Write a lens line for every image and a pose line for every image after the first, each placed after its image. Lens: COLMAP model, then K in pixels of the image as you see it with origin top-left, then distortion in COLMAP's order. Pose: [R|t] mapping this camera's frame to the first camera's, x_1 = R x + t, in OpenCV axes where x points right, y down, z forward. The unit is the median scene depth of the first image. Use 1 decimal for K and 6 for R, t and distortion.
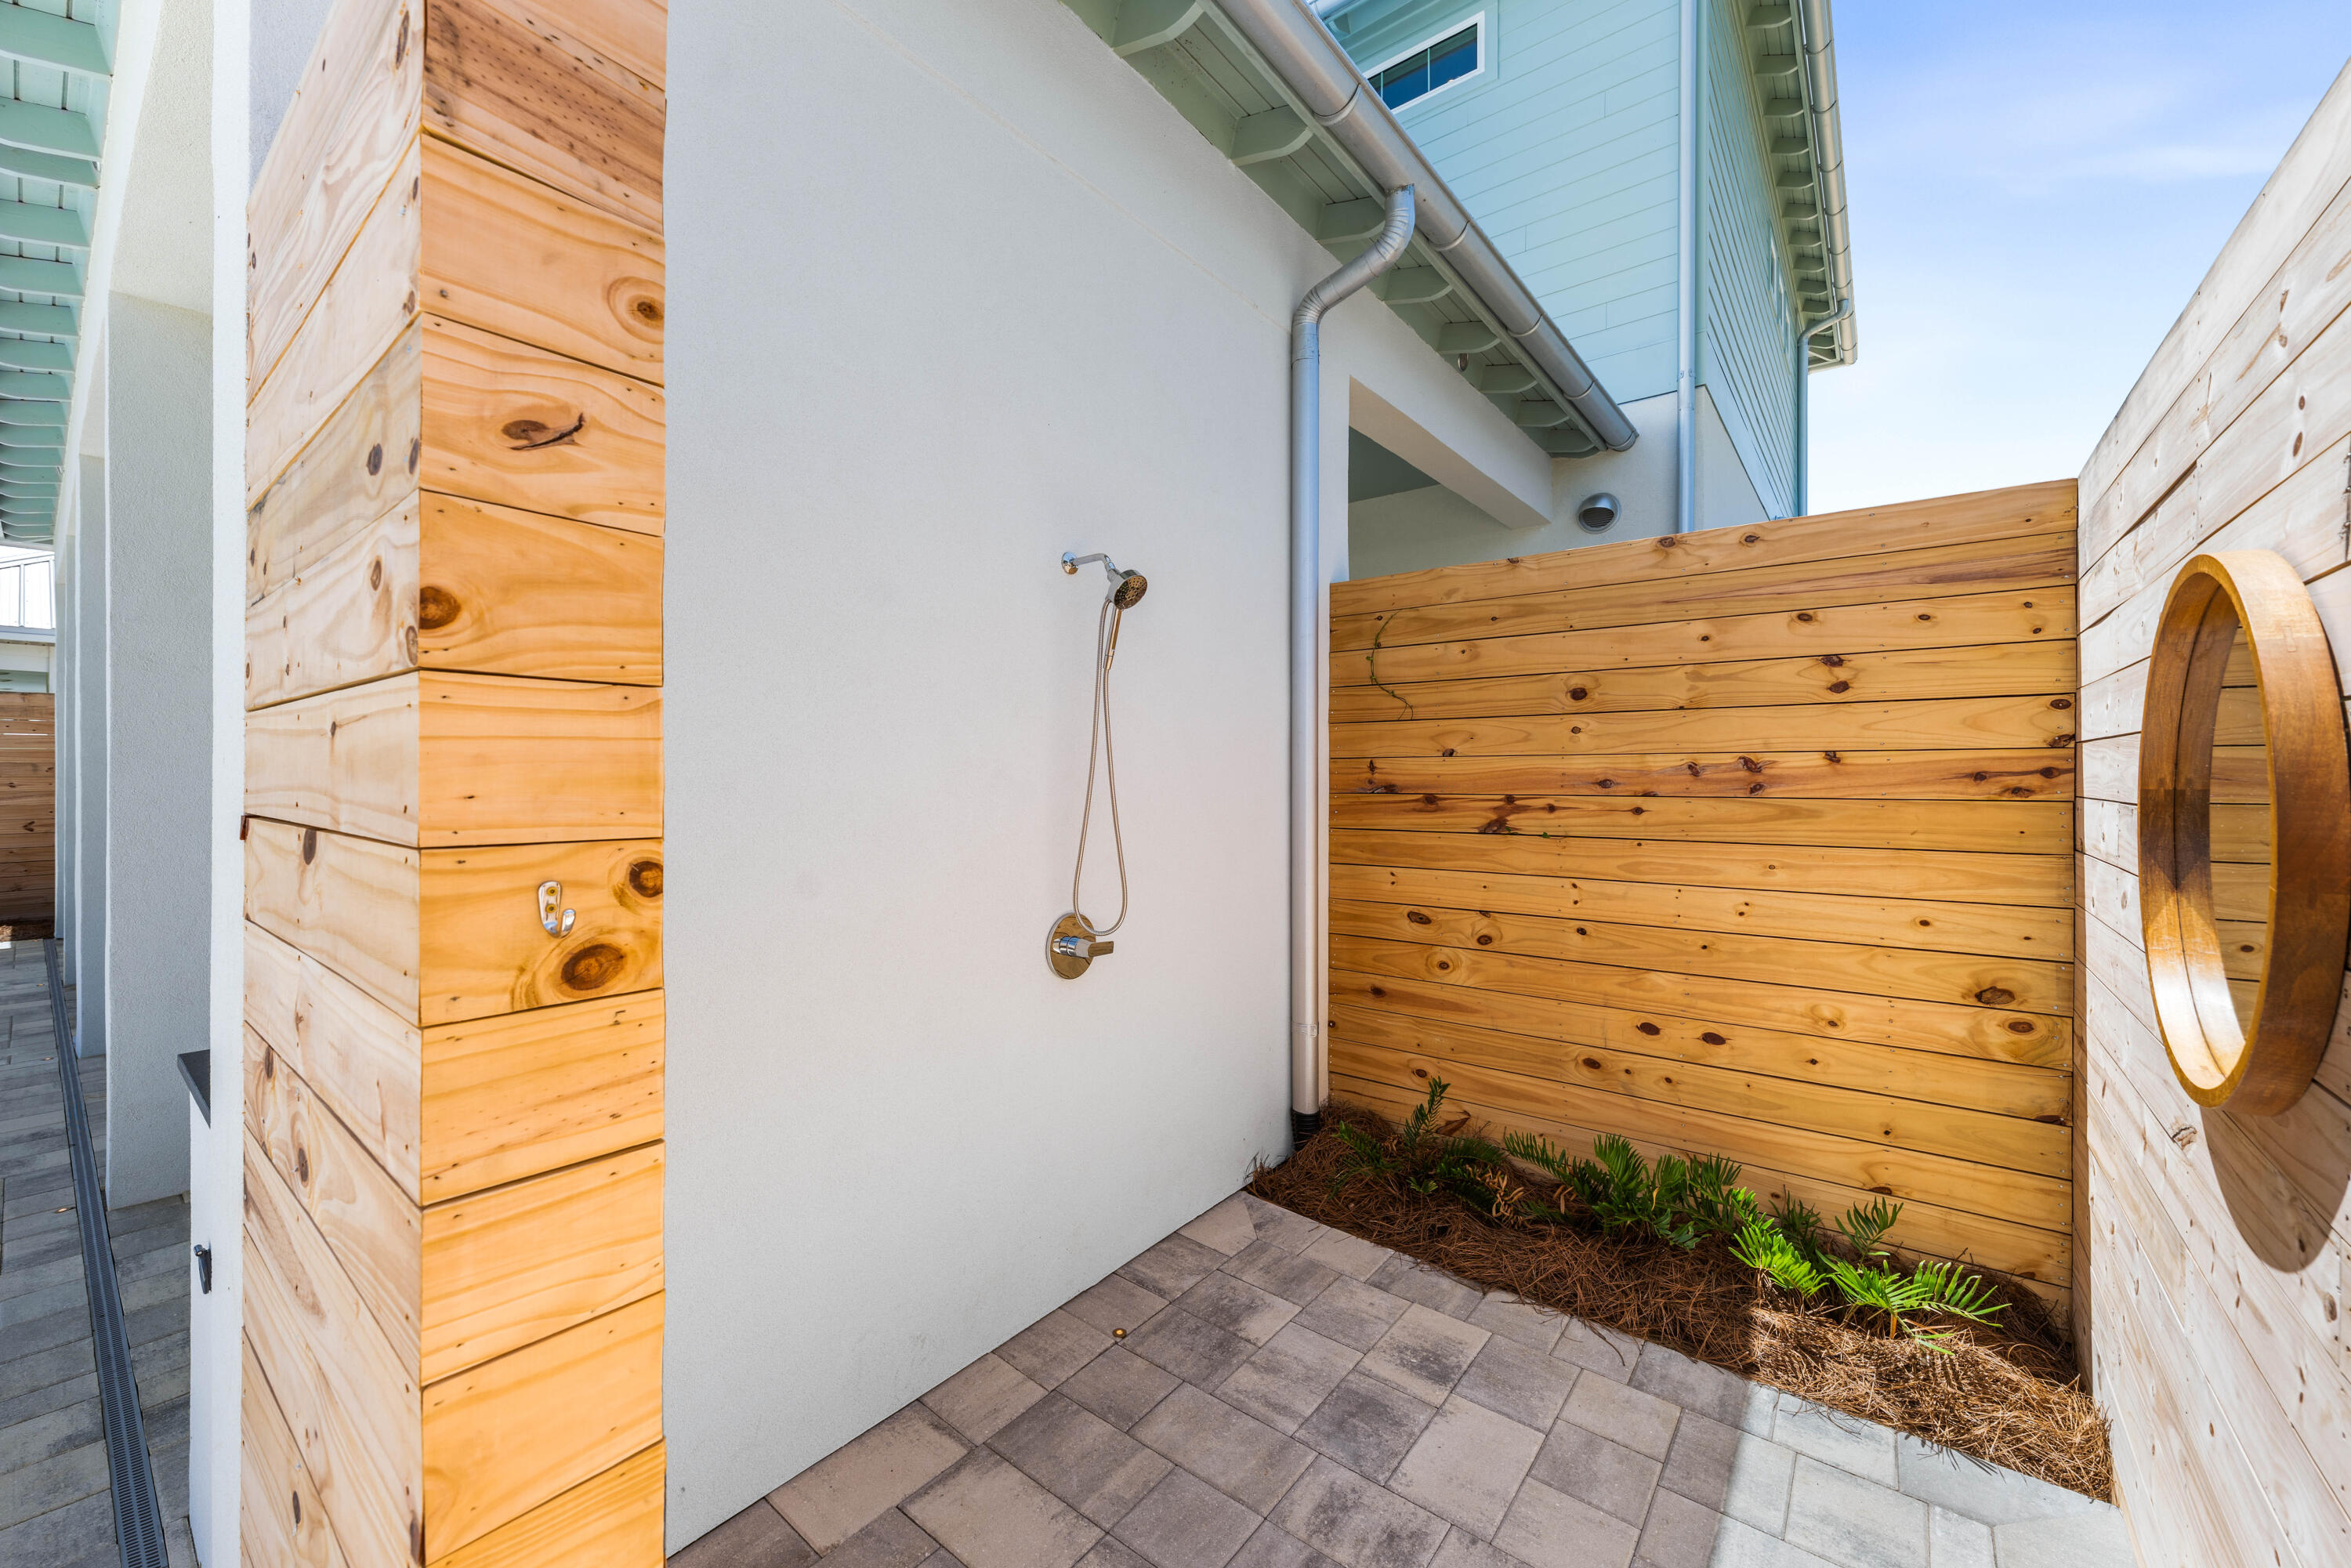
lens RADIAL K [[907.0, 0, 1167.6], [0, 907.0, 772.8], [0, 0, 1]] dist [0.000269, 0.000105]
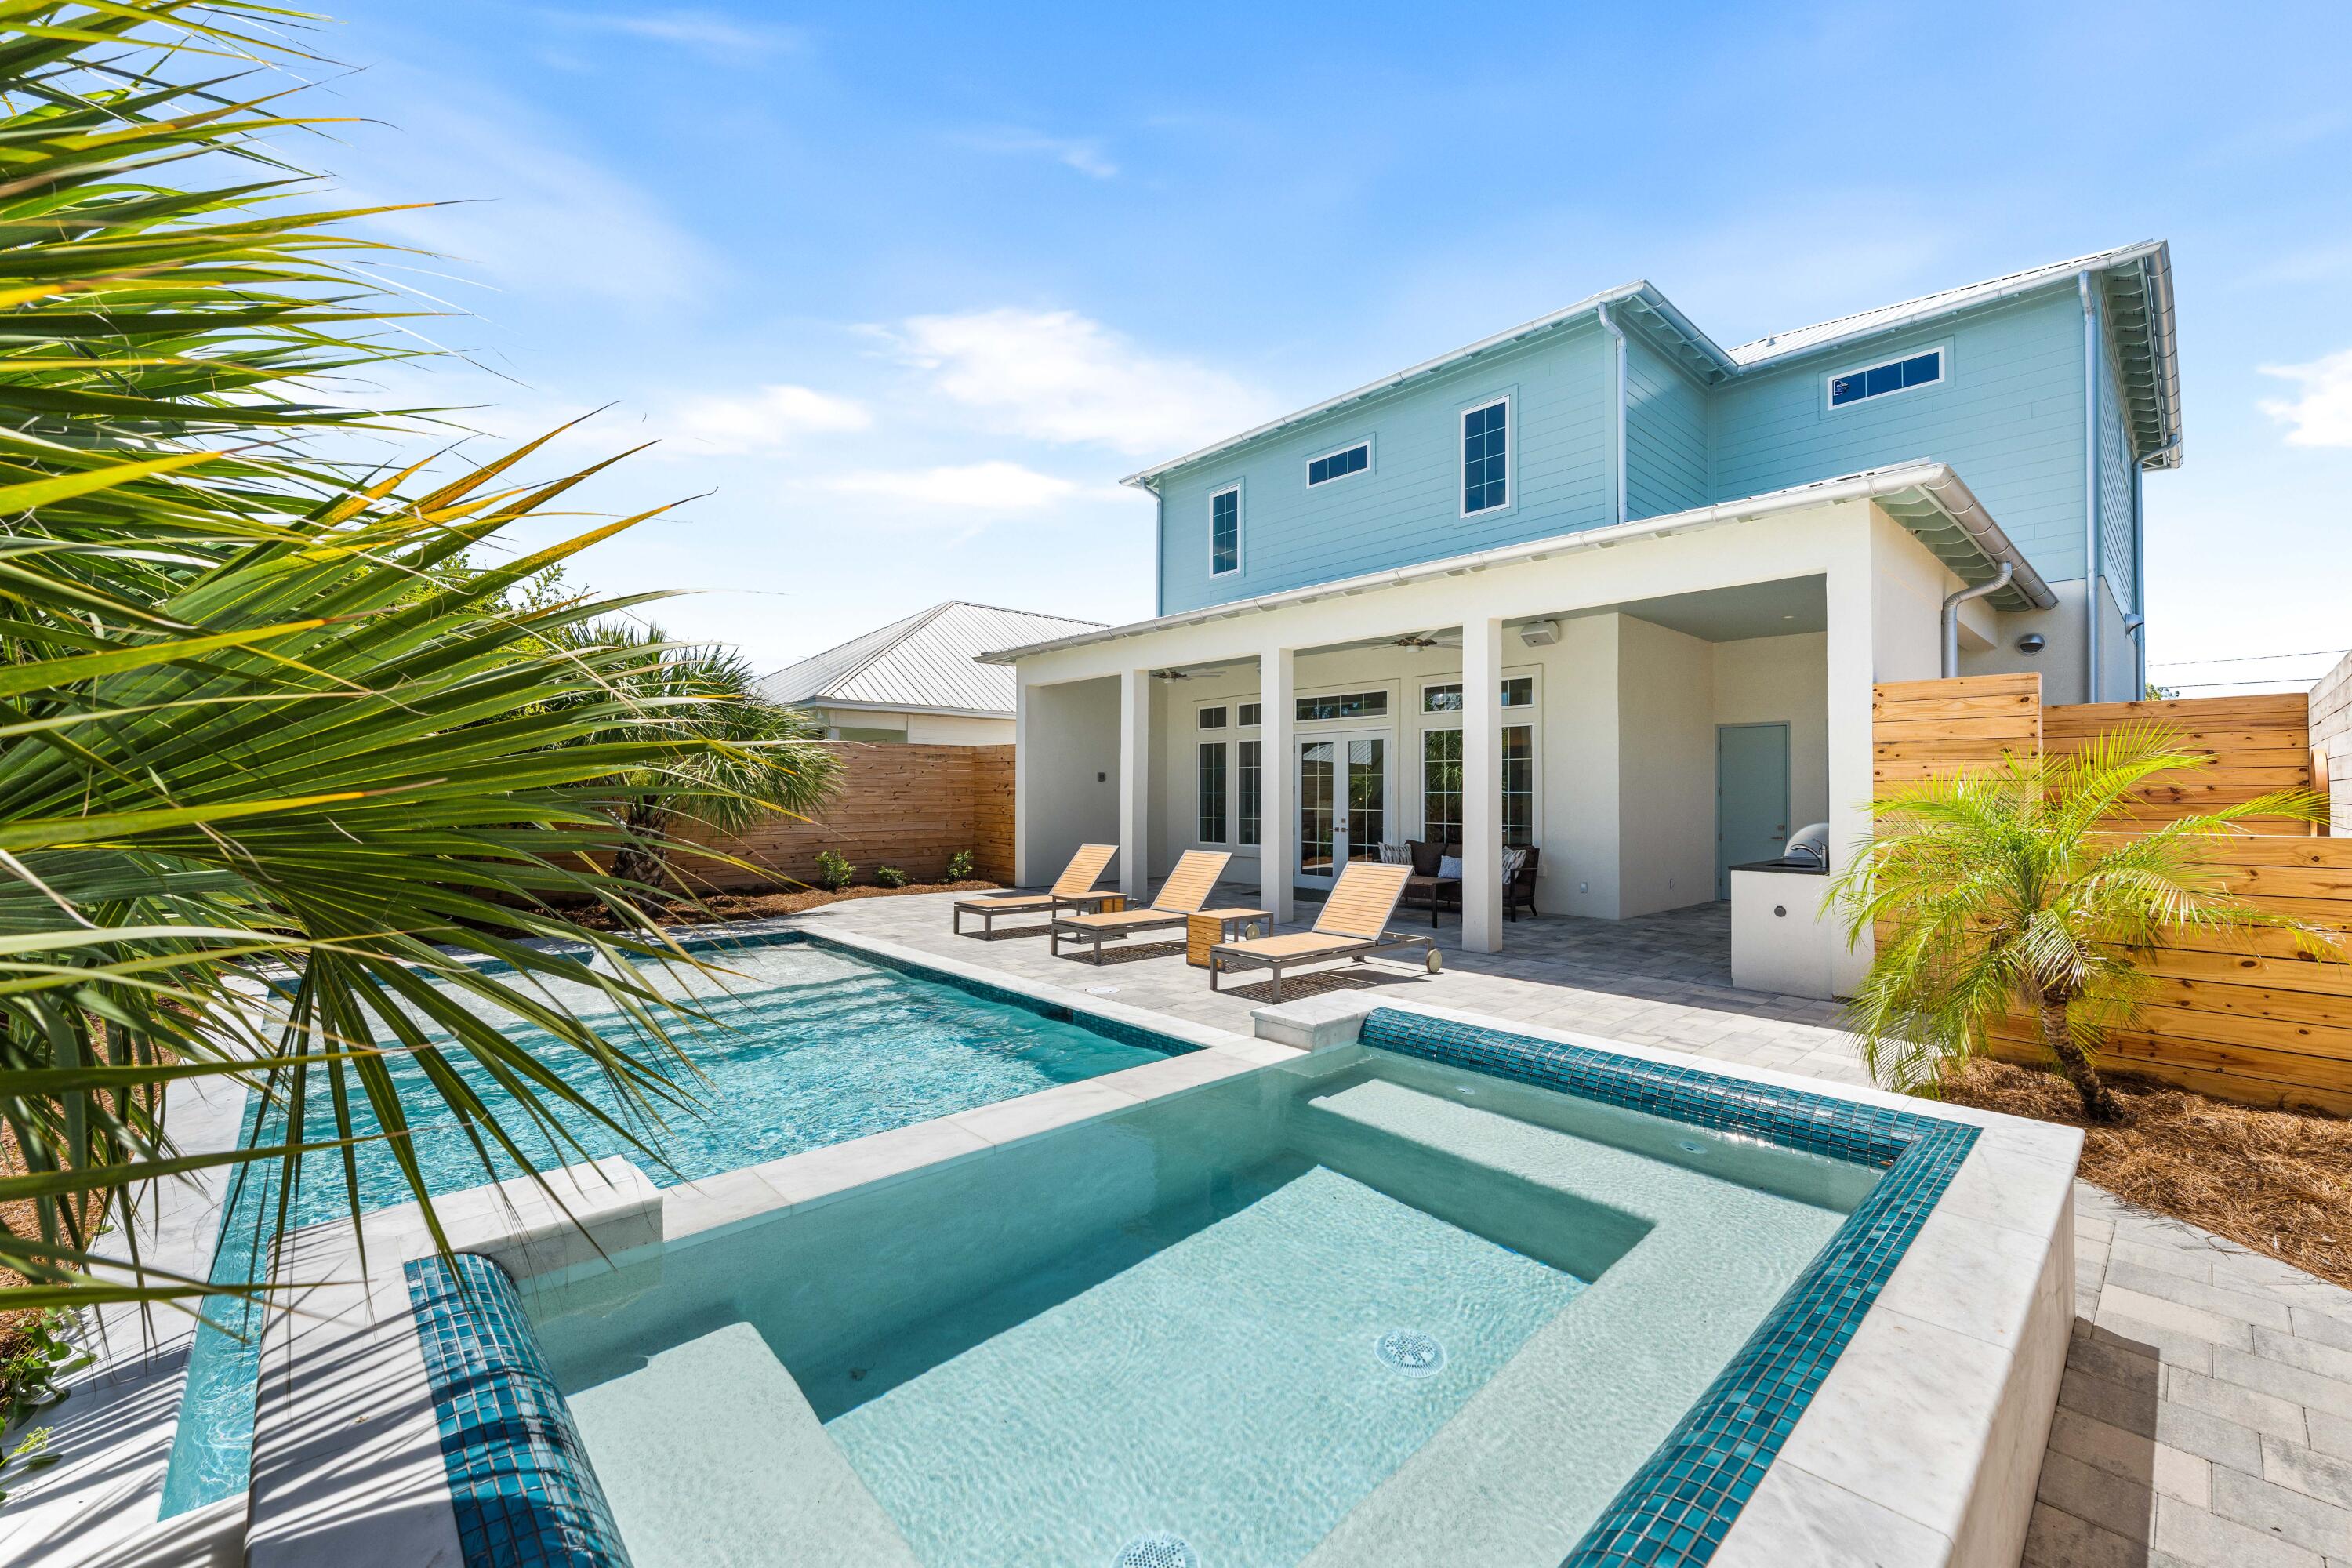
lens RADIAL K [[943.3, 0, 1176.0], [0, 943.3, 784.0], [0, 0, 1]] dist [-0.002116, -0.000502]
pose [[0.987879, -0.002202, -0.155209, -1.605394], [0.000661, 0.999950, -0.009982, -0.002209], [0.155223, 0.009758, 0.987831, -1.922474]]
